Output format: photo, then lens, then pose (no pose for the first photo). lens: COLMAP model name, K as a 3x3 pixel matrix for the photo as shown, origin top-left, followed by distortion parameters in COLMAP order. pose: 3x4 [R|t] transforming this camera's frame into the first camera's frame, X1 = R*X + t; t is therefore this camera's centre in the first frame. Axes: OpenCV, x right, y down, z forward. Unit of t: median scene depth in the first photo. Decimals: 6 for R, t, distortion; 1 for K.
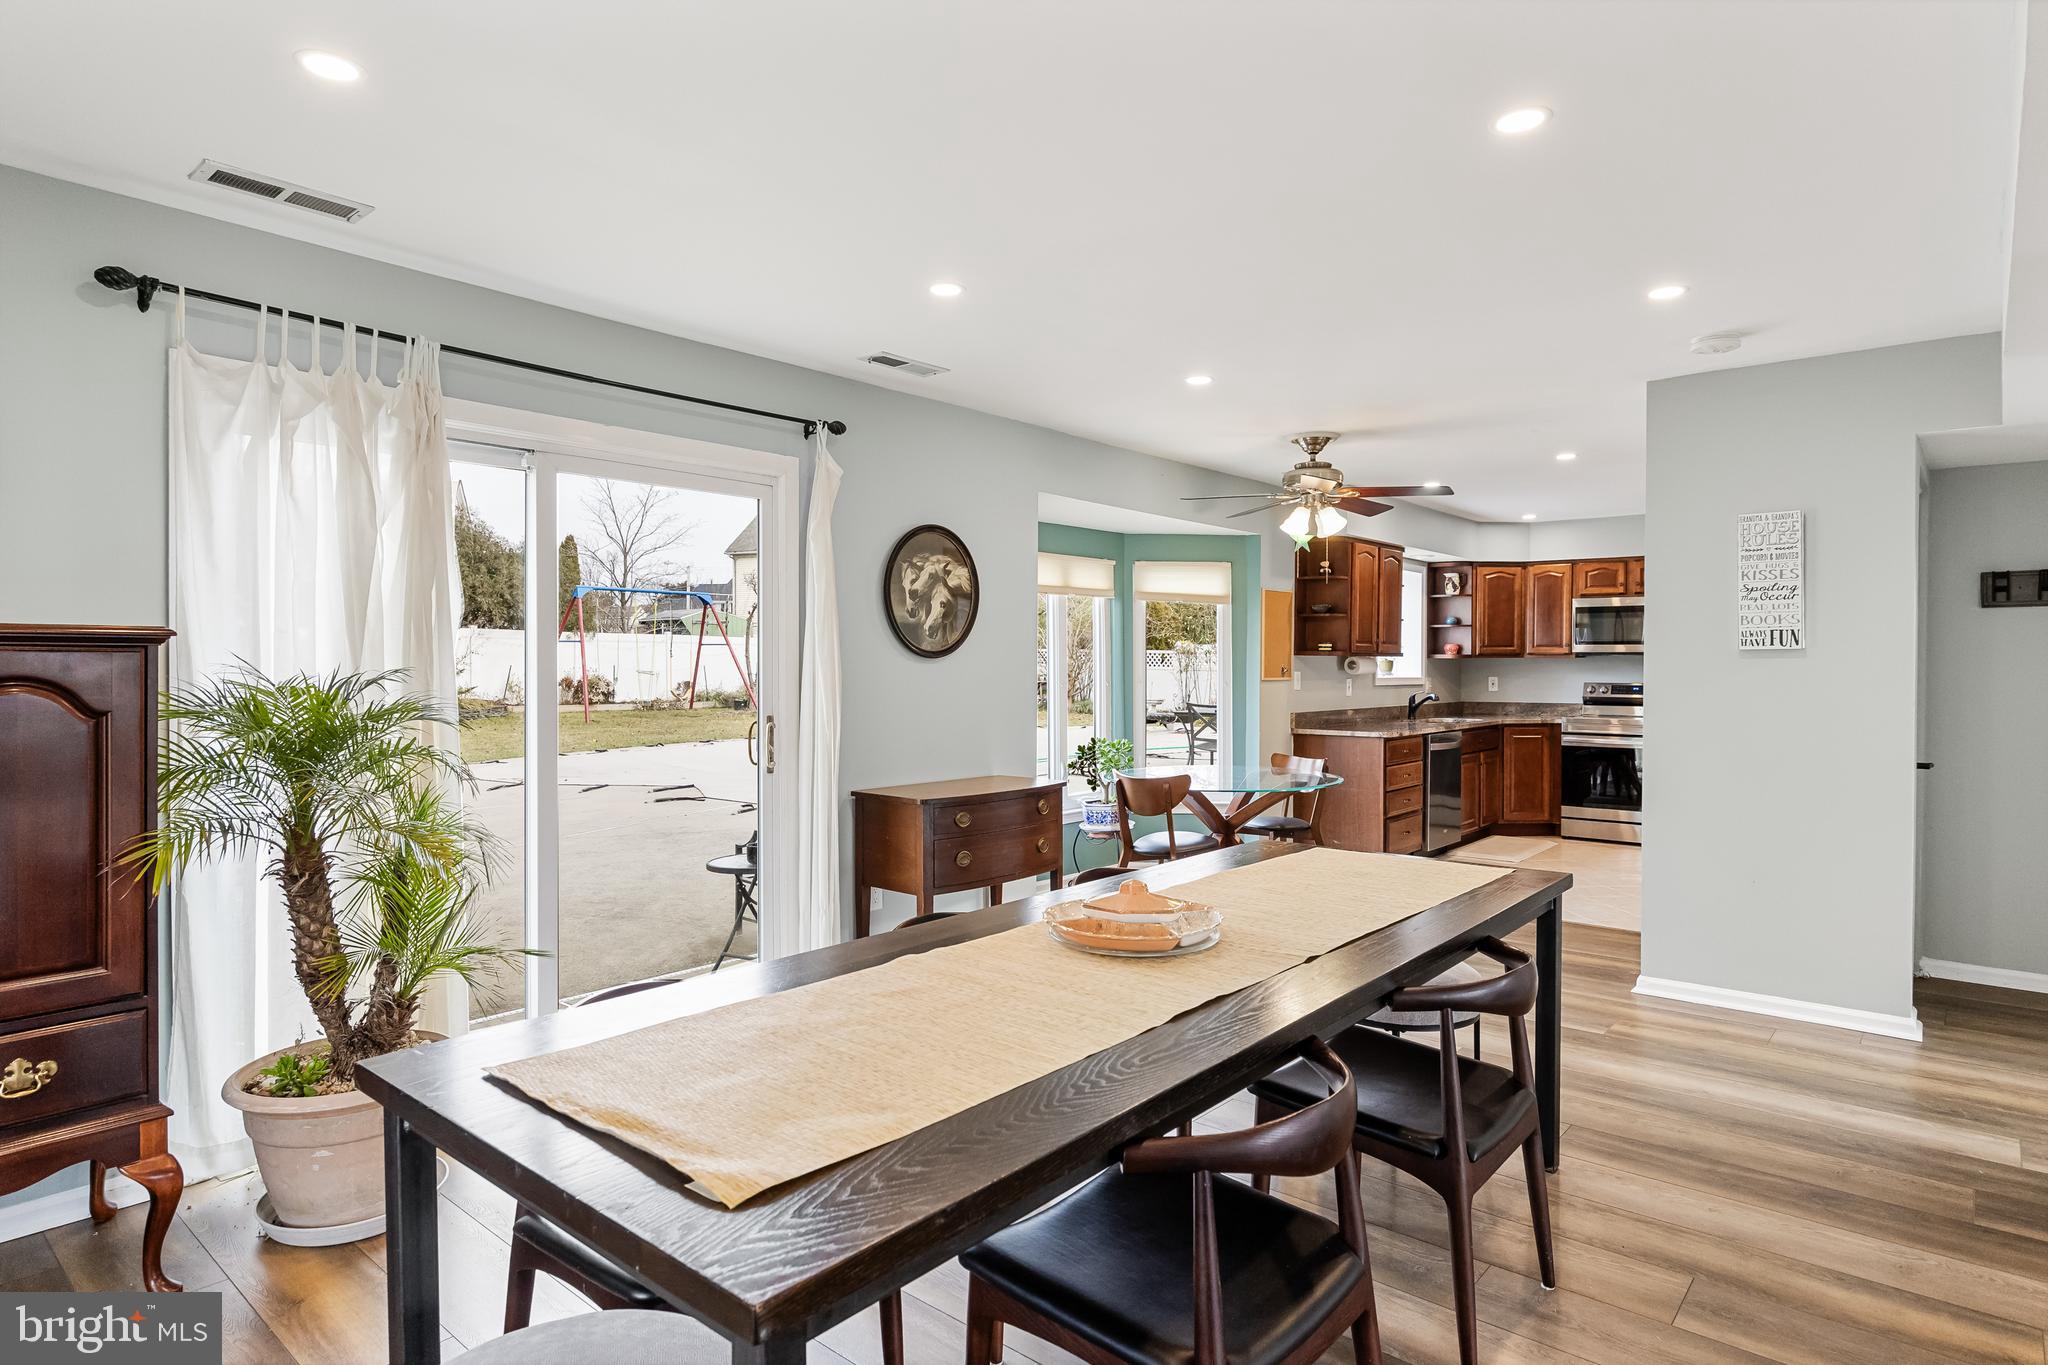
lens RADIAL K [[1111.9, 0, 1029.1], [0, 1111.9, 677.0], [0, 0, 1]] dist [-0.006981, -0.000007]
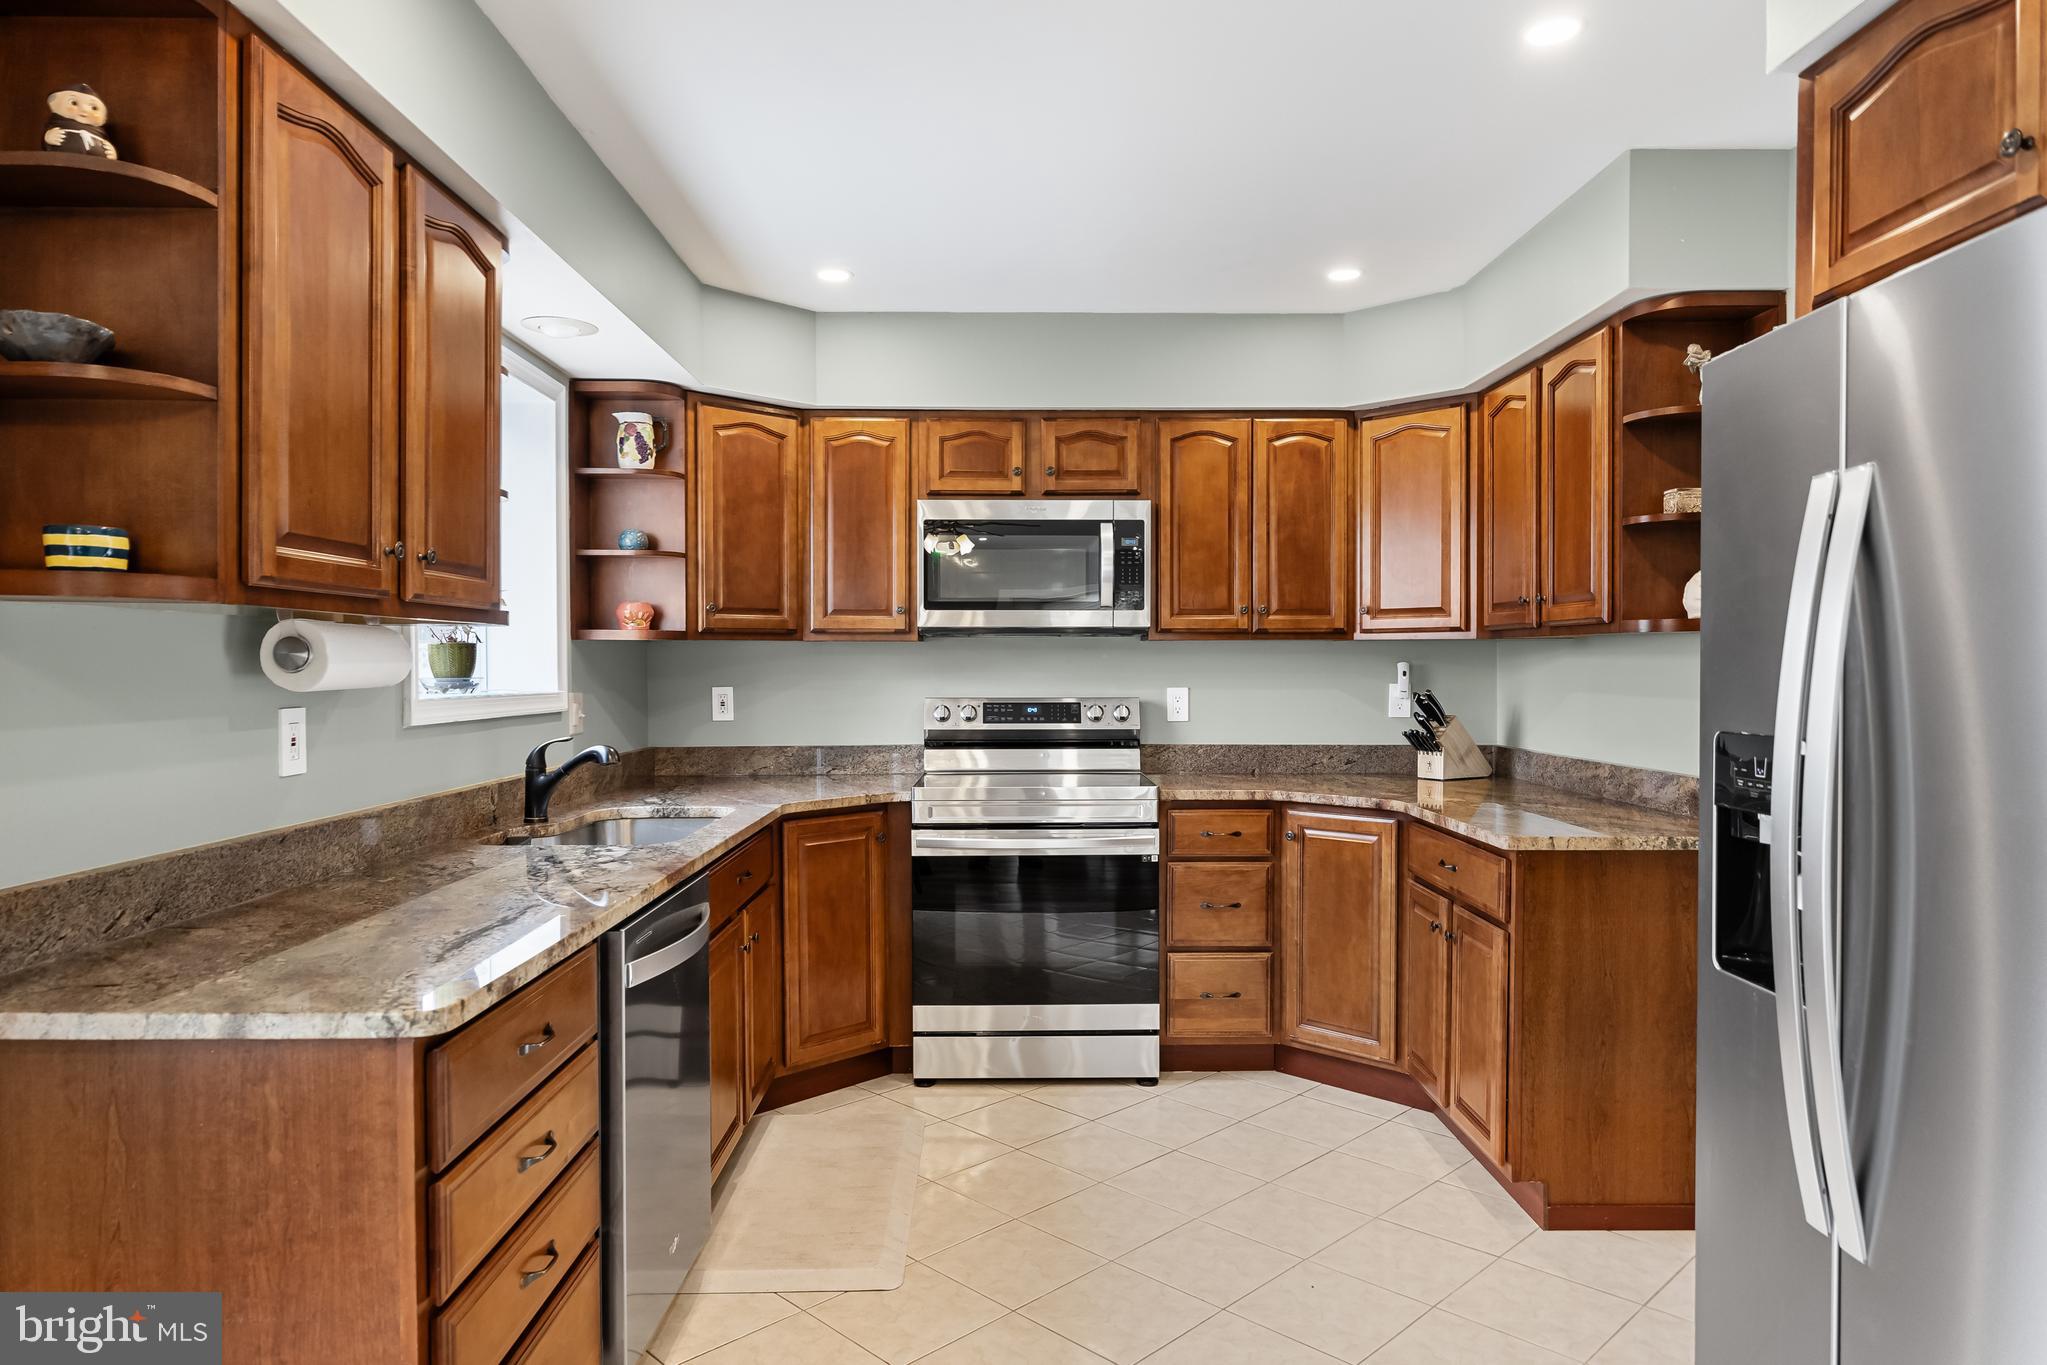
lens RADIAL K [[1242.2, 0, 1020.4], [0, 1242.2, 694.6], [0, 0, 1]] dist [-0.010304, 0.002750]
pose [[0.749259, -0.018208, 0.662027, 0.218092], [0.010188, 0.999821, 0.015967, -0.004076], [-0.662199, -0.005219, 0.749310, 0.655773]]
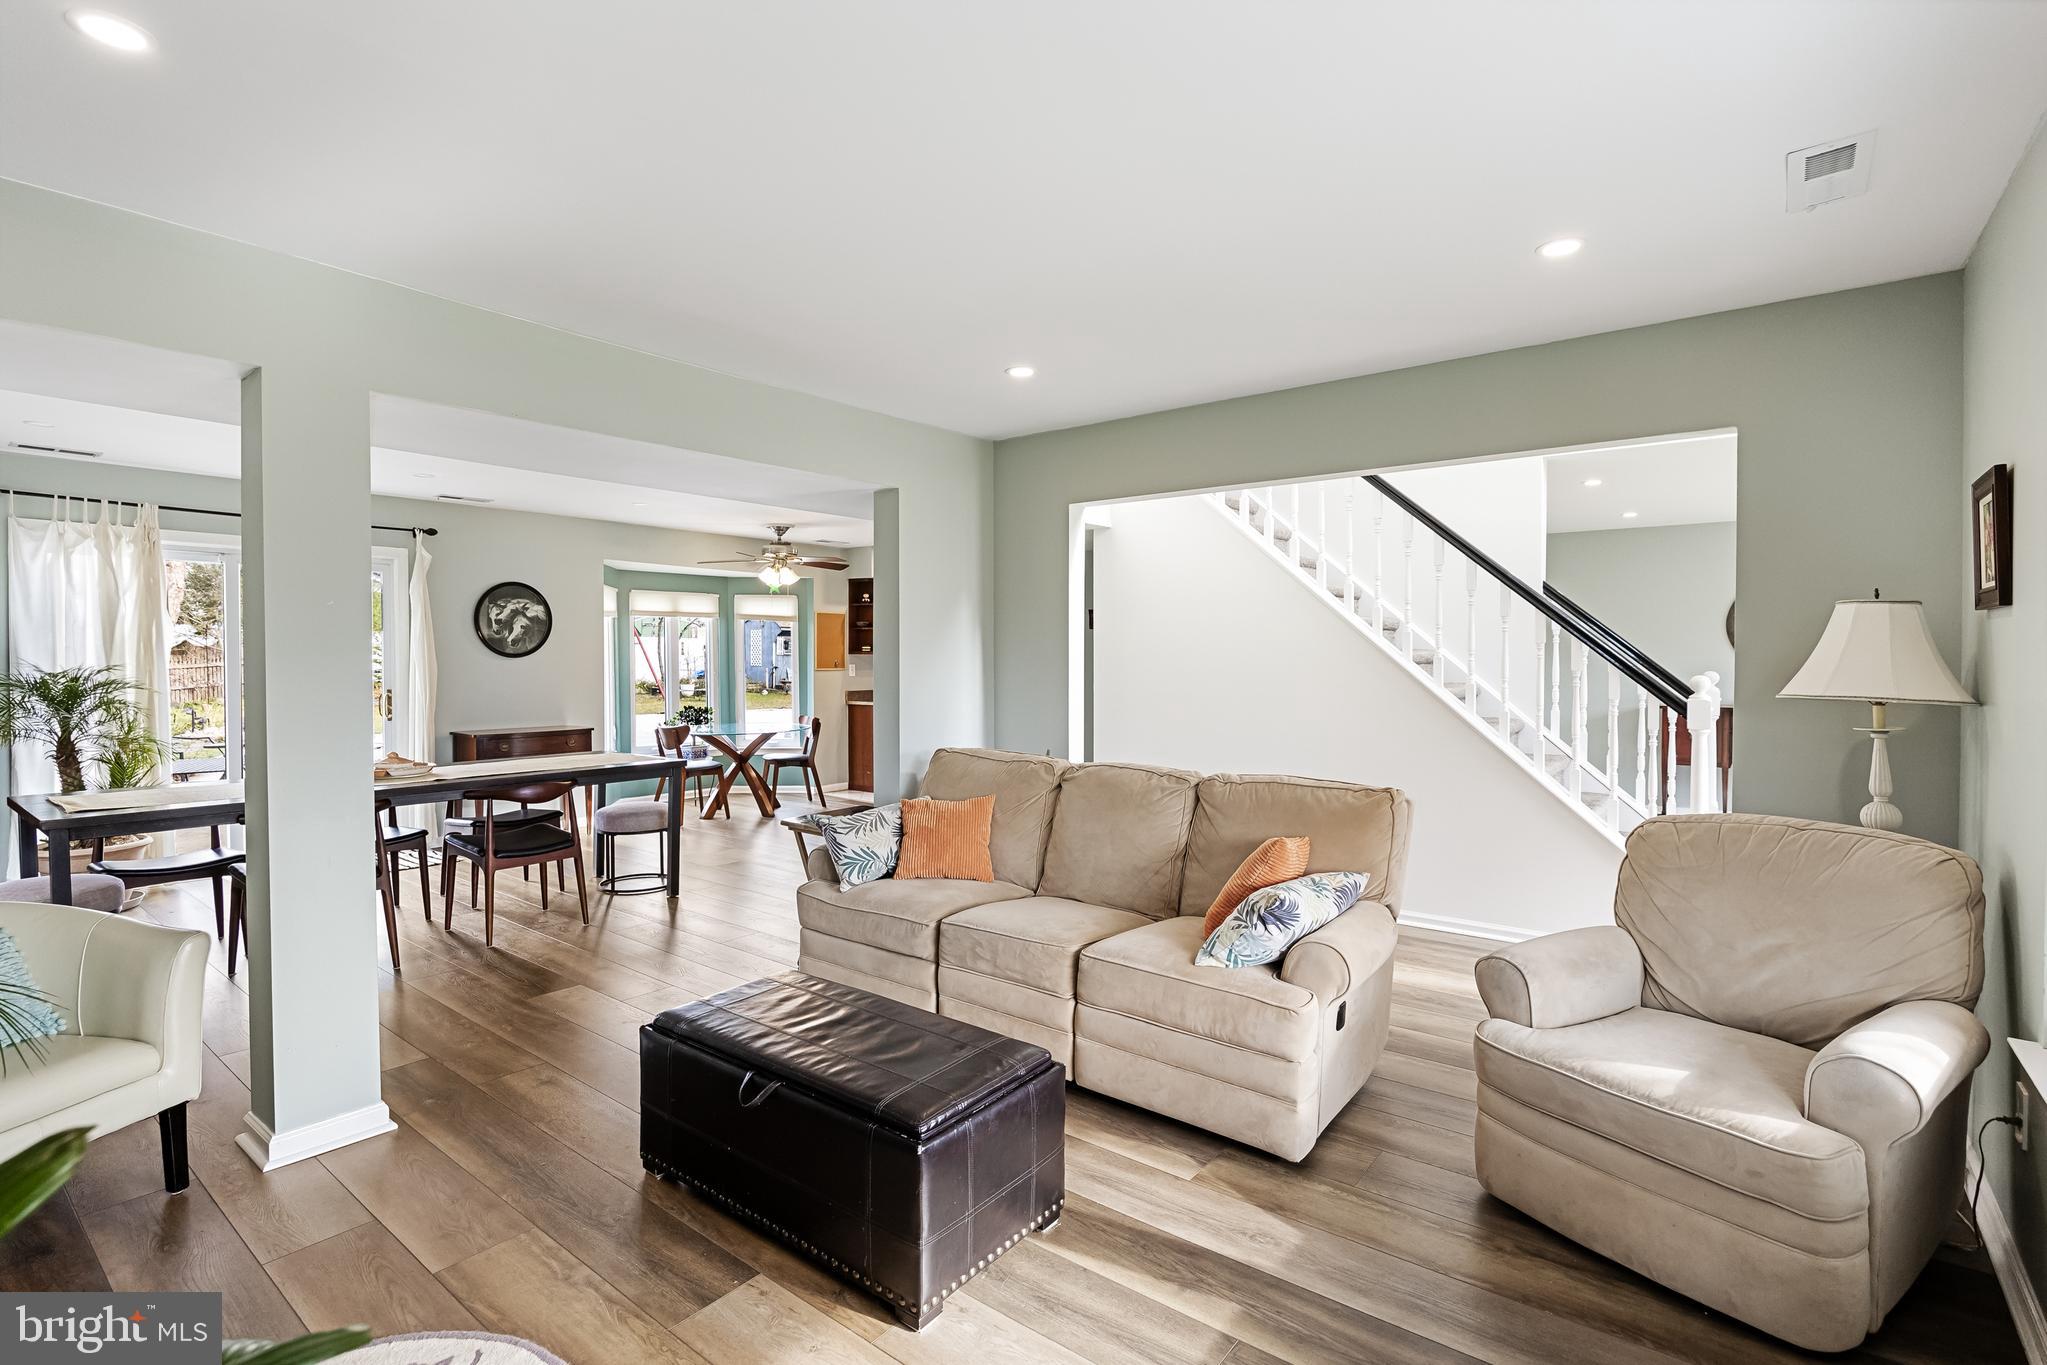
lens RADIAL K [[958.2, 0, 1045.1], [0, 958.2, 676.7], [0, 0, 1]] dist [-0.019455, 0.001098]
pose [[0.998436, -0.001946, 0.055872, 0.393854], [0.001519, 0.999969, 0.007674, 0.001573], [-0.055885, -0.007577, 0.998408, -0.324650]]
